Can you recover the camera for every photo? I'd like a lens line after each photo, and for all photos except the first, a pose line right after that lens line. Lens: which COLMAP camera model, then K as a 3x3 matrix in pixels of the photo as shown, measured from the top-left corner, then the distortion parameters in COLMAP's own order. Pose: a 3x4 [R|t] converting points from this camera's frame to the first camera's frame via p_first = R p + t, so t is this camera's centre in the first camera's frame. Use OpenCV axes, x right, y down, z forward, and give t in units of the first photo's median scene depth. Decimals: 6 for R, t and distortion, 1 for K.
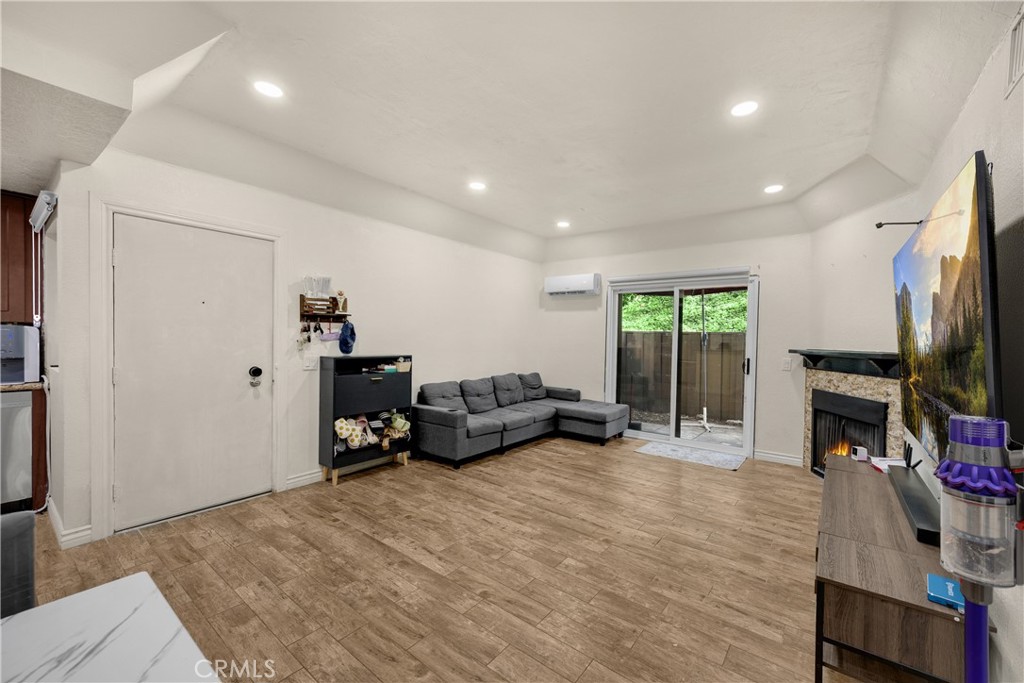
lens RADIAL K [[409.8, 0, 515.3], [0, 409.8, 343.2], [0, 0, 1]] dist [0.004493, -0.000755]
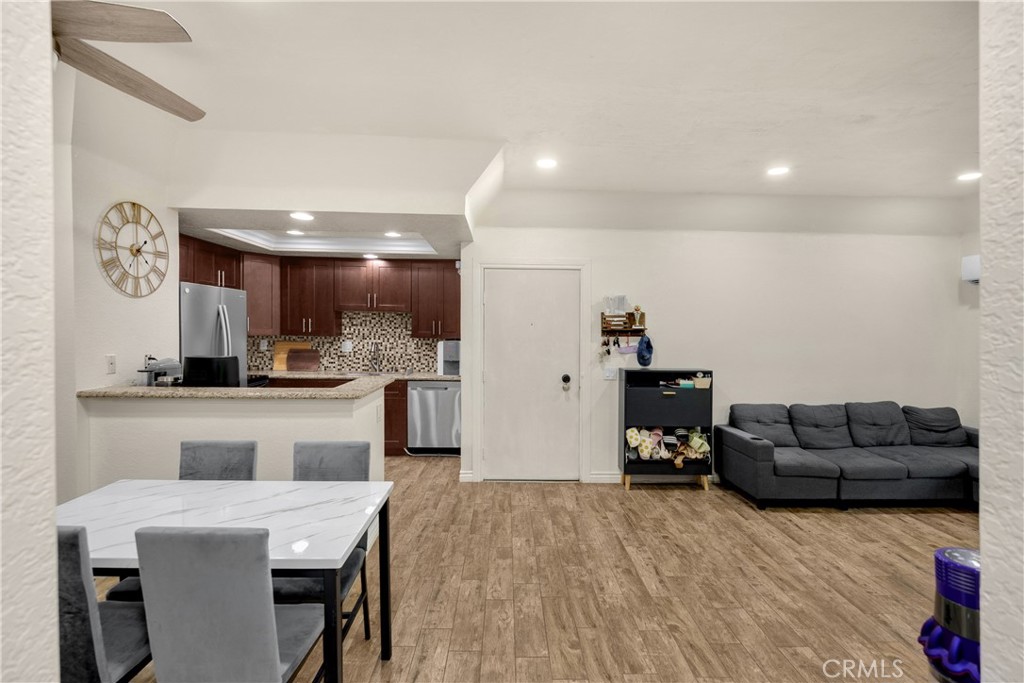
lens RADIAL K [[473.2, 0, 515.5], [0, 473.2, 331.2], [0, 0, 1]] dist [-0.012343, 0.001063]
pose [[0.625188, -0.010356, -0.780405, 0.342643], [-0.010503, 0.999710, -0.021681, -0.036347], [0.780404, 0.021751, 0.624898, -0.000433]]
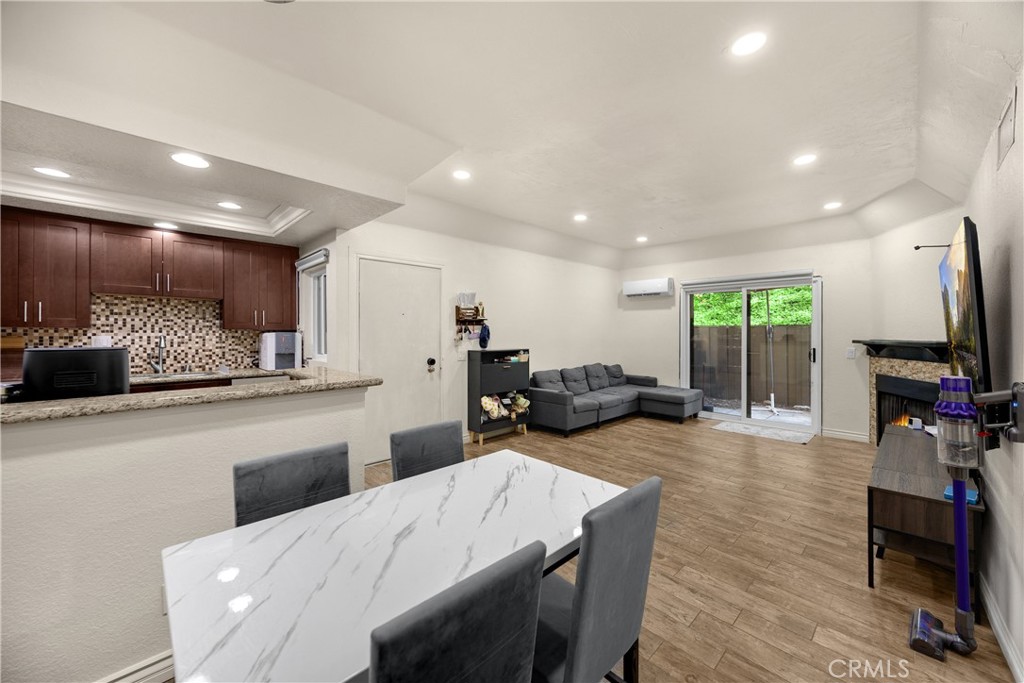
lens RADIAL K [[389.9, 0, 508.5], [0, 389.9, 331.1], [0, 0, 1]] dist [-0.004892, -0.000295]
pose [[0.989070, -0.018501, -0.146281, -0.157007], [0.015752, 0.999677, -0.019931, -0.004385], [0.146603, 0.017409, 0.989042, -0.269291]]
